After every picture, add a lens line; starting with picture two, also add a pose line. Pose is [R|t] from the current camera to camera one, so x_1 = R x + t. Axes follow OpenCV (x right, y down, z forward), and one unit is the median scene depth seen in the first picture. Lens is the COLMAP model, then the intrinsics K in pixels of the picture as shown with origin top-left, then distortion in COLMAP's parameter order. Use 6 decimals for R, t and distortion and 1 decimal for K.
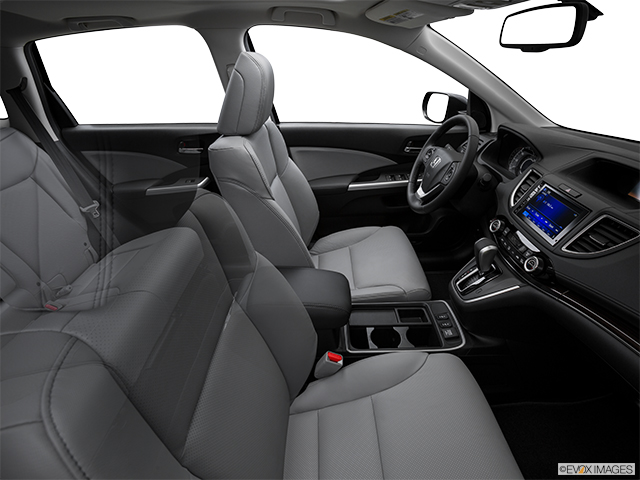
lens RADIAL K [[326.4, 0, 333.8], [0, 326.4, 232.1], [0, 0, 1]] dist [-0.050261, 0.002065]
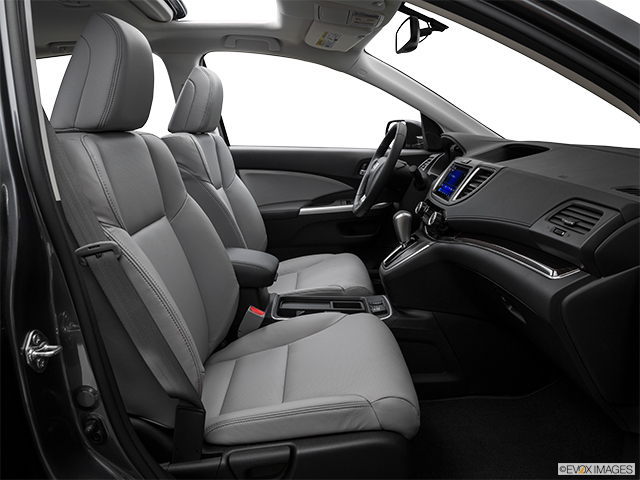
lens RADIAL K [[507.1, 0, 318.8], [0, 507.1, 240.0], [0, 0, 1]] dist [-0.115592, 0.054871]
pose [[0.999619, 0.009381, -0.025969, 0.181936], [-0.016535, 0.956609, -0.290907, 0.474400], [0.022113, 0.291225, 0.956399, -0.462042]]
